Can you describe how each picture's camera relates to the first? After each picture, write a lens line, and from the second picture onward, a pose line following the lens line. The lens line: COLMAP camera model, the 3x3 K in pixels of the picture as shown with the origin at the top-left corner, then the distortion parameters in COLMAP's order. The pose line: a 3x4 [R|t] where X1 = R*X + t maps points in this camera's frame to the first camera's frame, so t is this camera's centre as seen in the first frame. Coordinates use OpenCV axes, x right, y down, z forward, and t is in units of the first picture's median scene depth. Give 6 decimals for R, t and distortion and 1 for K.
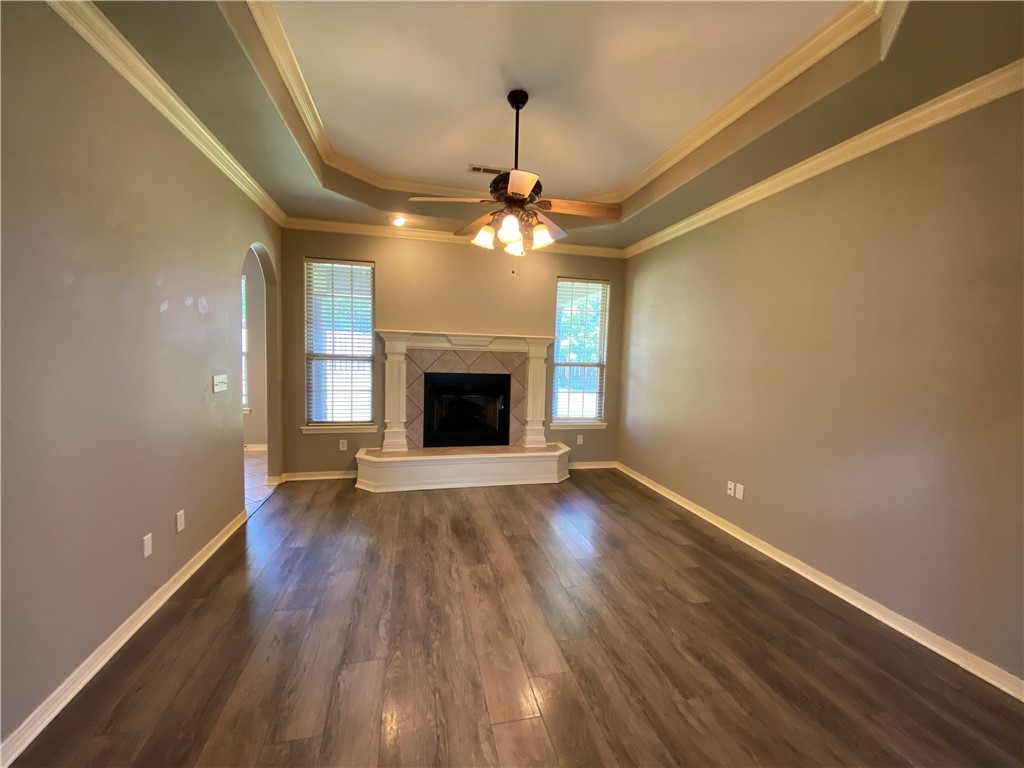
lens RADIAL K [[418.3, 0, 526.1], [0, 418.3, 388.4], [0, 0, 1]] dist [-0.000561, -0.011657]
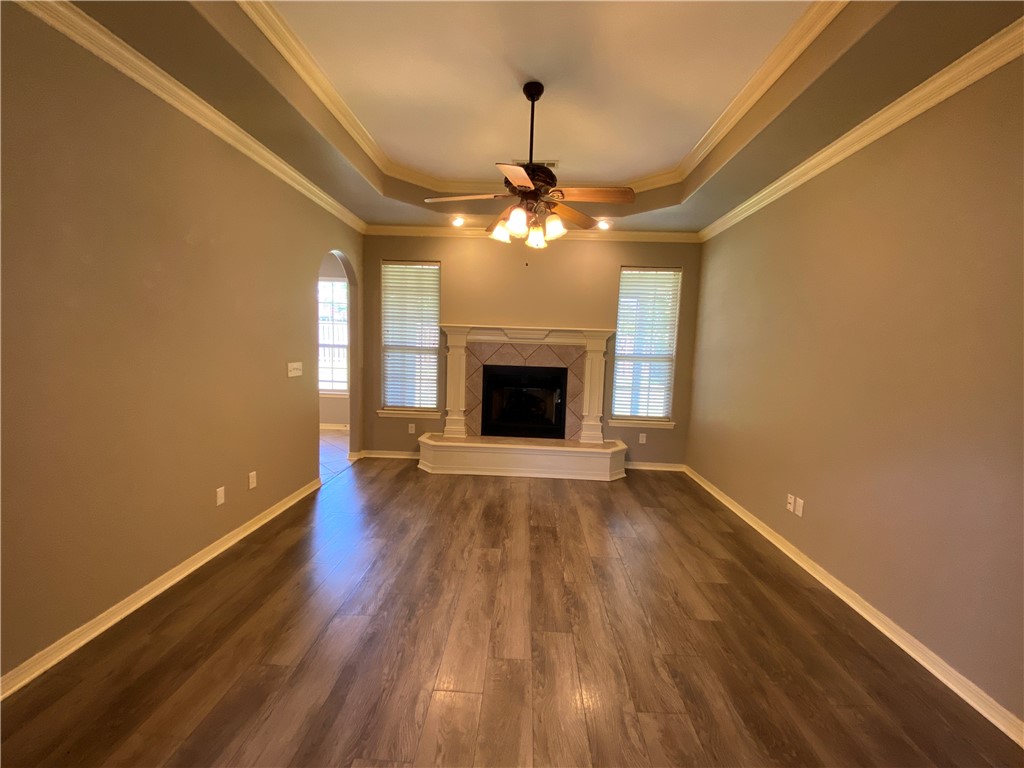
lens RADIAL K [[418.3, 0, 521.3], [0, 418.3, 390.9], [0, 0, 1]] dist [-0.000561, -0.011657]
pose [[0.963316, 0.032967, -0.266337, 0.168897], [-0.028184, 0.999366, 0.021763, 0.002992], [0.266885, -0.013458, 0.963634, 0.014762]]
